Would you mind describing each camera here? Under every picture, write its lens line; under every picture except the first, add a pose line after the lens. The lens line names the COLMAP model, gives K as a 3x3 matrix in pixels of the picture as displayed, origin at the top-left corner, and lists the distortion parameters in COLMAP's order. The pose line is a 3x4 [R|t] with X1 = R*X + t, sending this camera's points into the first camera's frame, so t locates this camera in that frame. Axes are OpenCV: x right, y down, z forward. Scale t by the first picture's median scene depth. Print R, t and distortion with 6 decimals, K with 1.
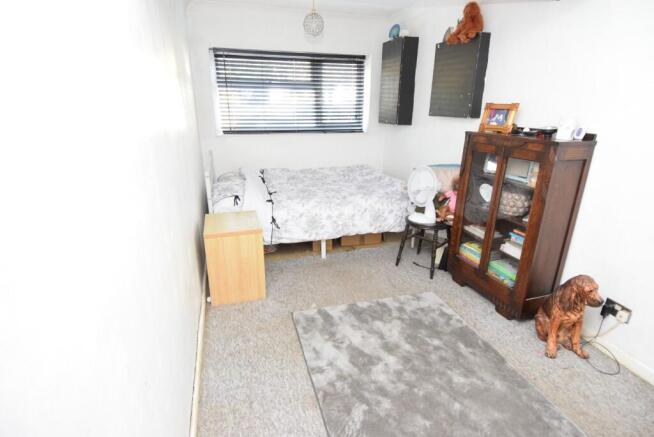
lens RADIAL K [[334.4, 0, 332.0], [0, 334.4, 218.6], [0, 0, 1]] dist [0.037905, -0.051632]
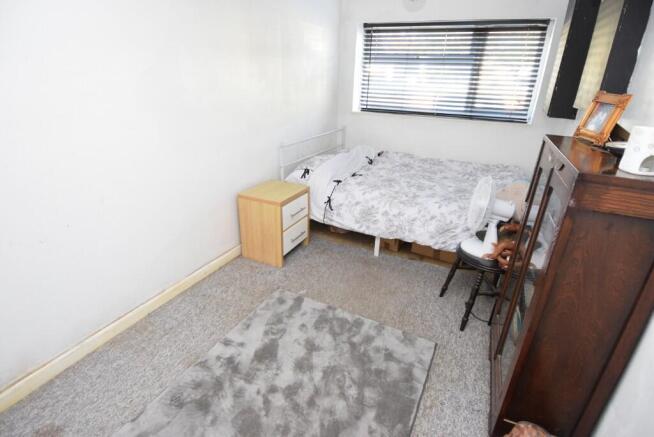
lens RADIAL K [[334.4, 0, 332.0], [0, 334.4, 218.6], [0, 0, 1]] dist [0.037905, -0.051632]
pose [[0.740204, 0.276504, -0.612898, 0.419365], [-0.240738, 0.960088, 0.142395, -0.080658], [0.627809, 0.042146, 0.777226, 0.217756]]
